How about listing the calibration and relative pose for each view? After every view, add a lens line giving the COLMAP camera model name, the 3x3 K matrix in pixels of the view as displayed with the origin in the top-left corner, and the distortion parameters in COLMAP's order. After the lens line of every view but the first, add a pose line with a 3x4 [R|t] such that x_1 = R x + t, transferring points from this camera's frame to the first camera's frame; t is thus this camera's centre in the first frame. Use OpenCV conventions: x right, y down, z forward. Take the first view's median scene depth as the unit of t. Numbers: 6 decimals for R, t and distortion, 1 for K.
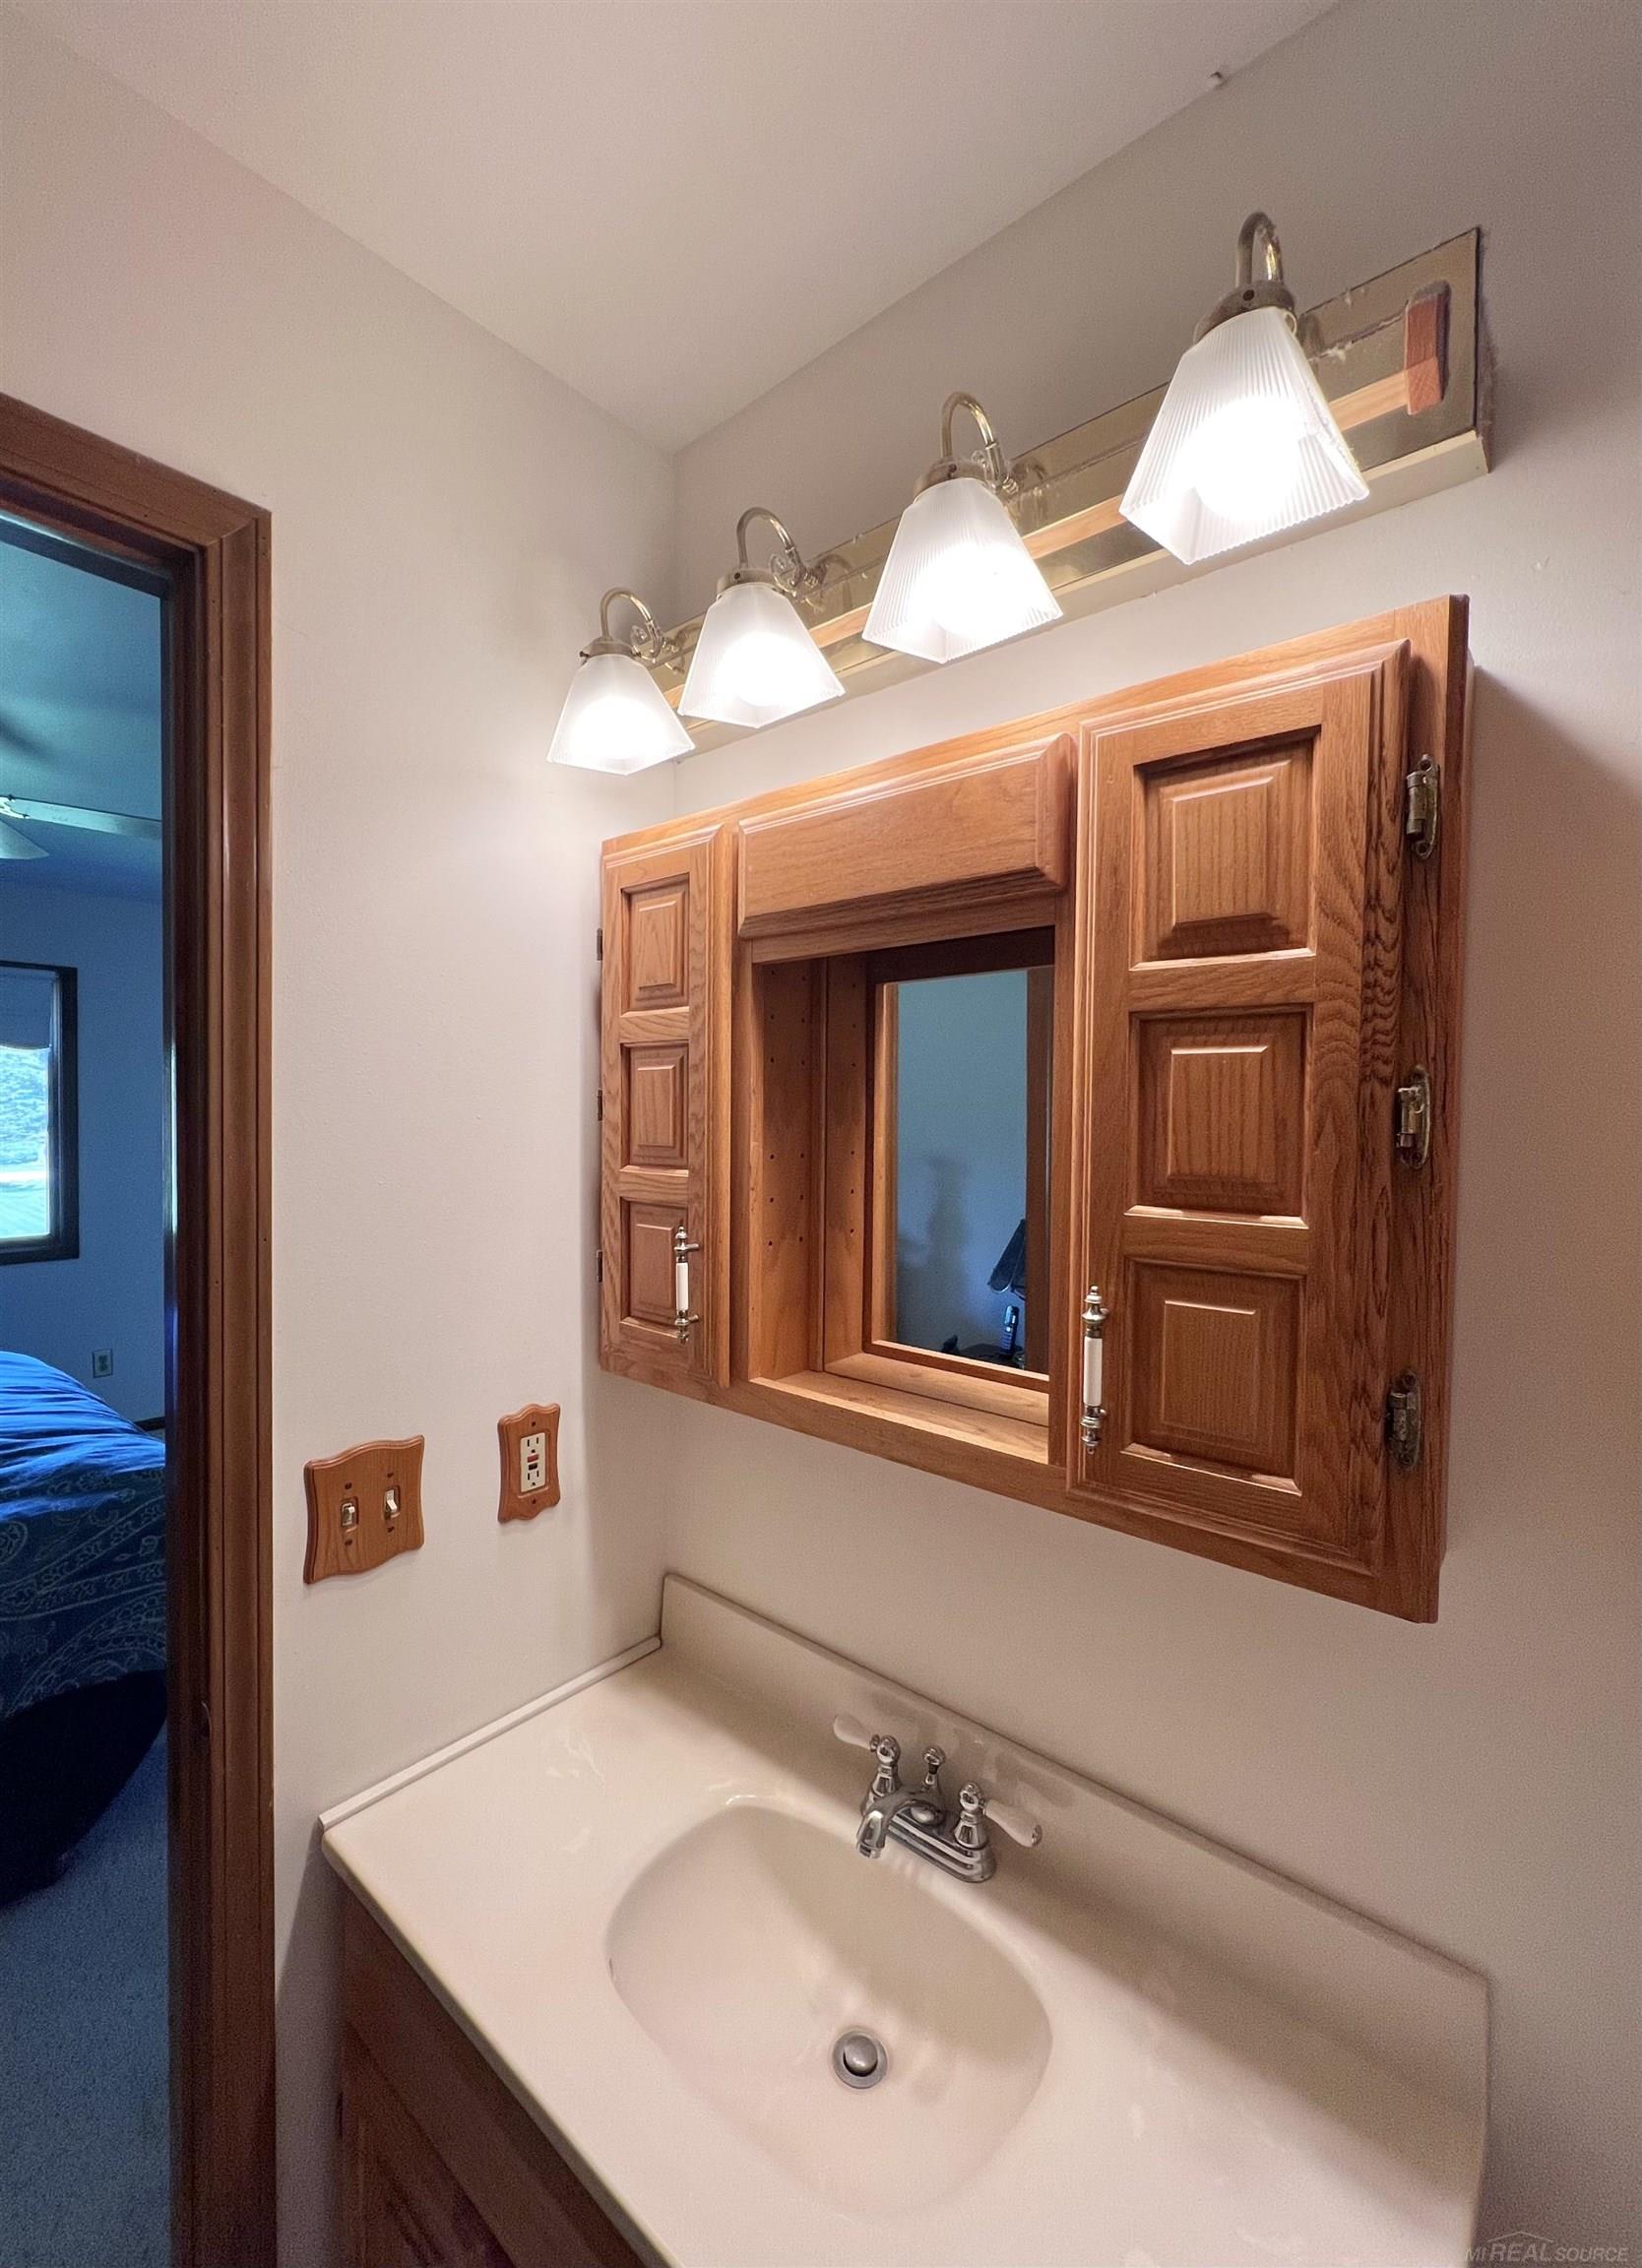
lens RADIAL K [[916.6, 0, 821.0], [0, 916.6, 1134.0], [0, 0, 1]] dist [-0.003608, -0.000499]
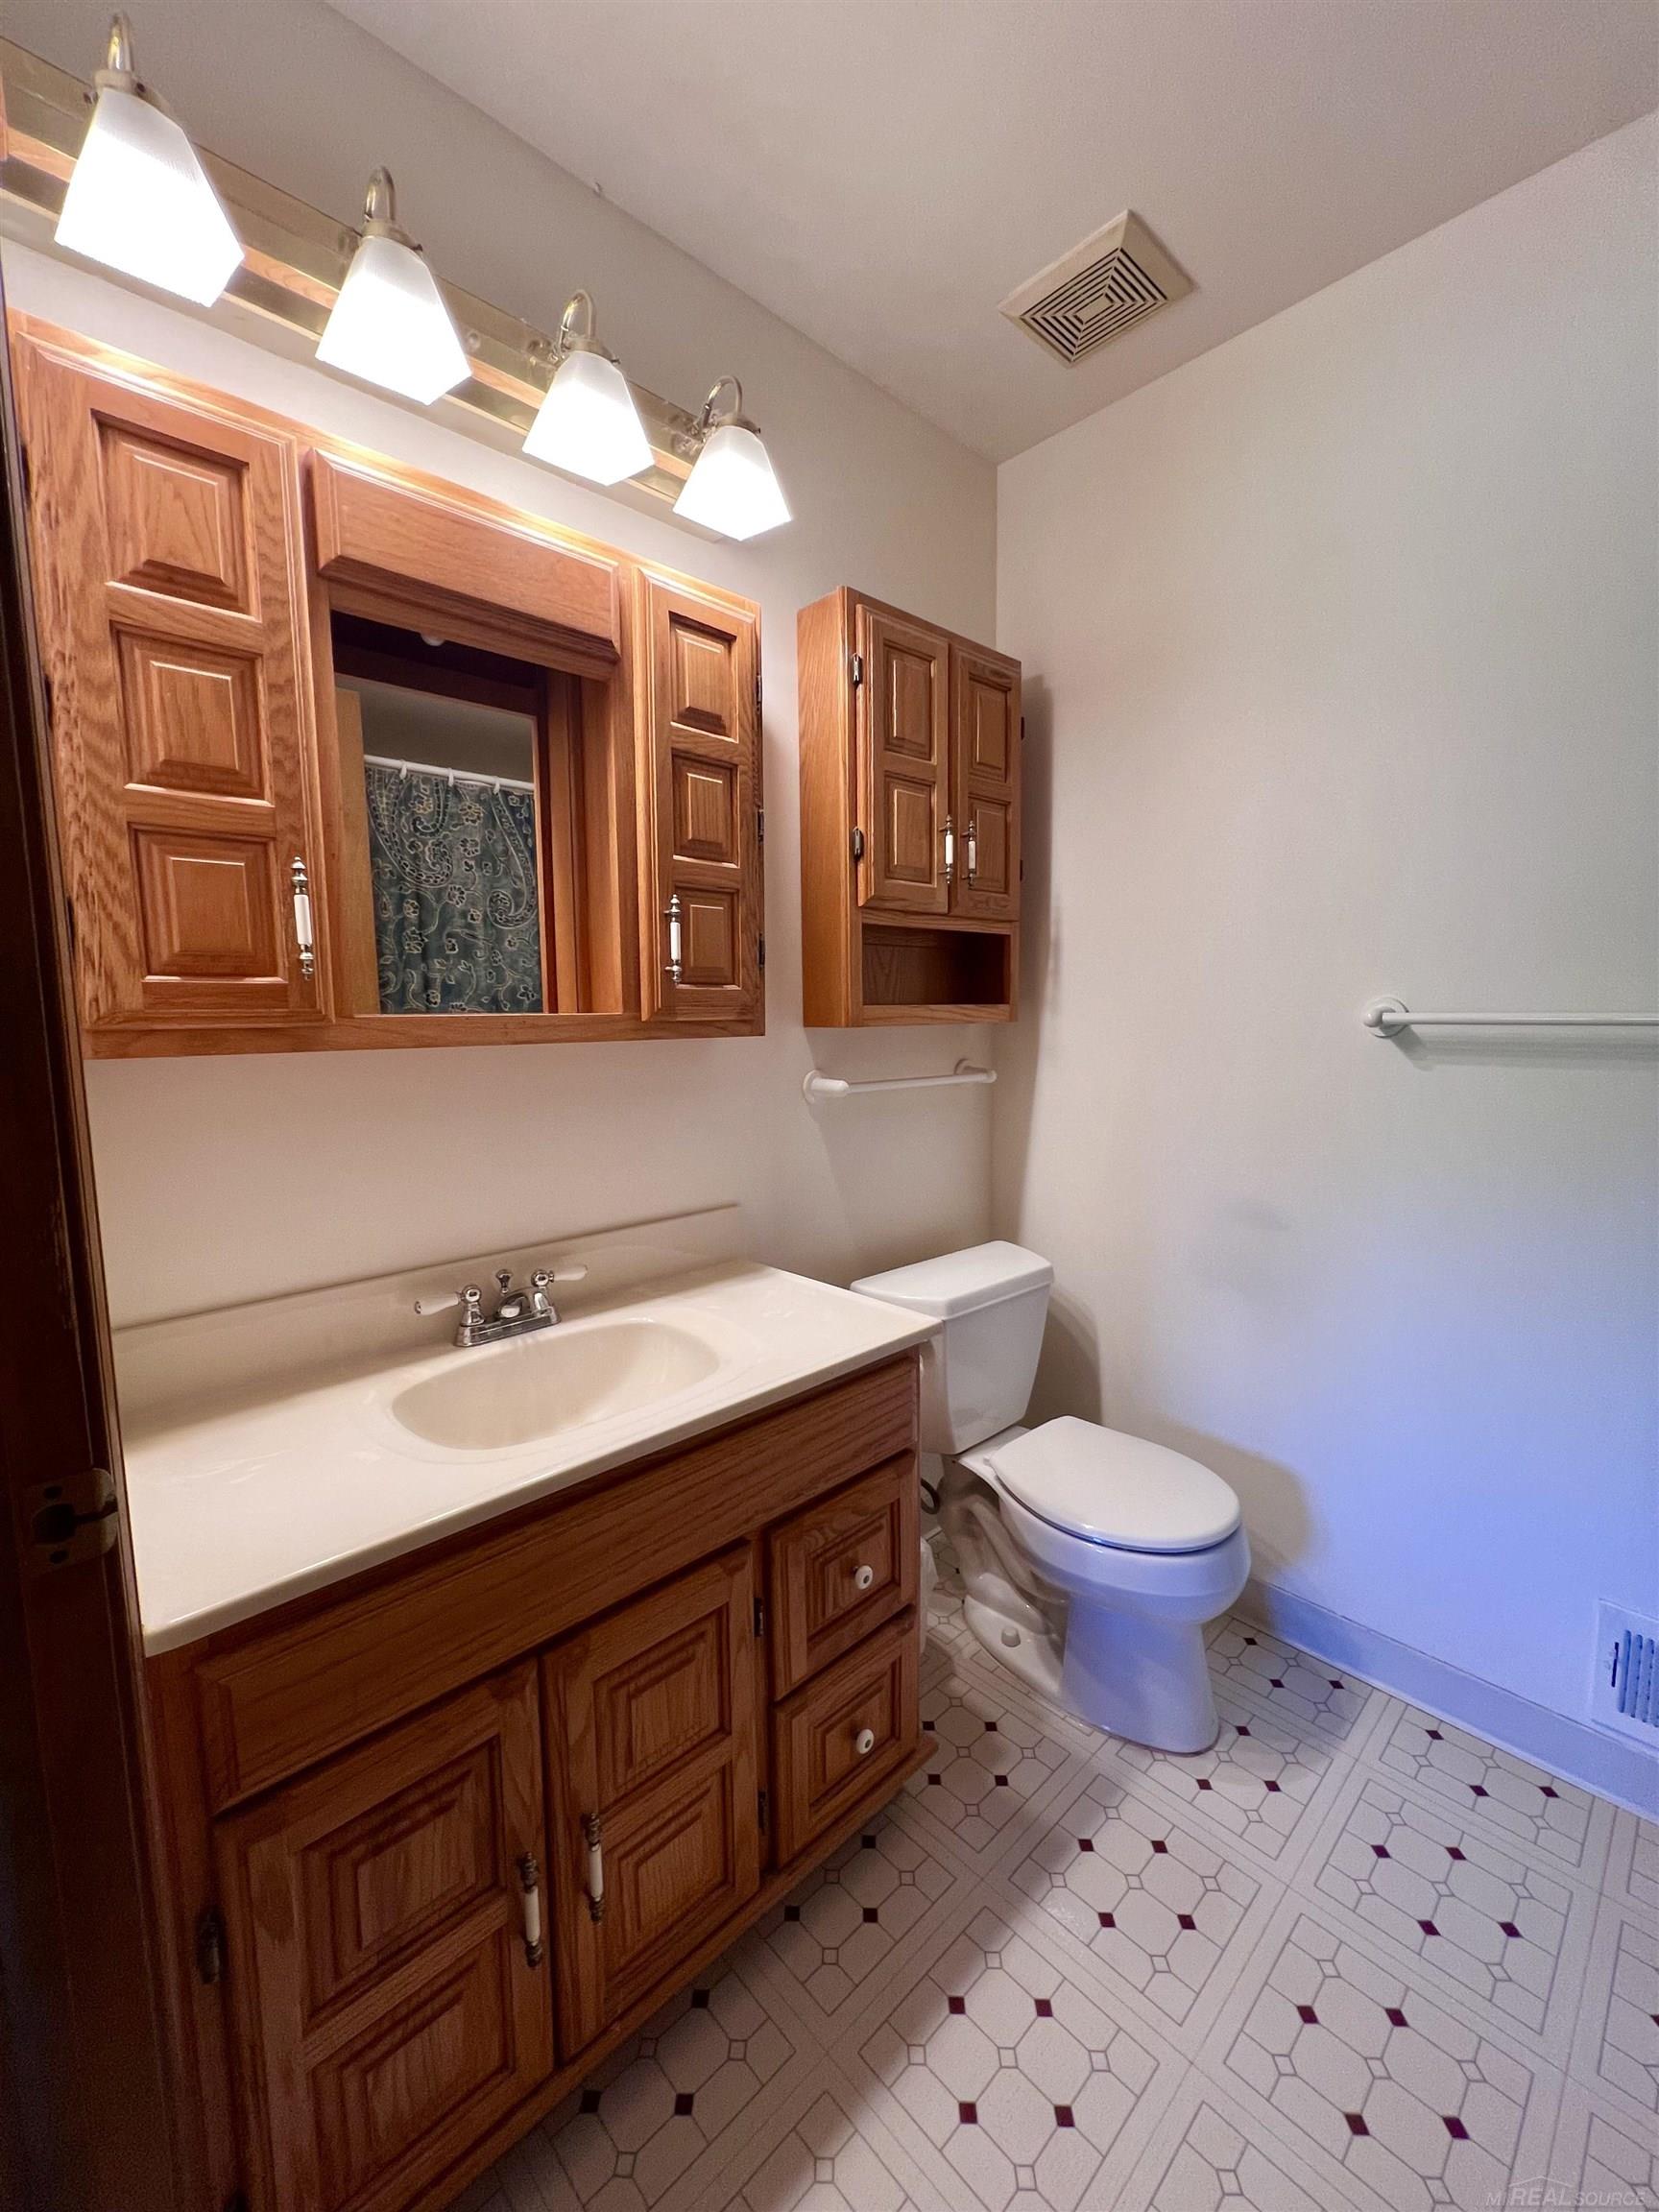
lens RADIAL K [[886.0, 0, 829.5], [0, 886.0, 1106.0], [0, 0, 1]] dist [-0.010622, -0.000410]
pose [[0.105101, -0.122072, 0.986941, -1.499751], [0.033122, 0.992316, 0.119210, 0.388794], [-0.993910, 0.020161, 0.108337, 0.500762]]
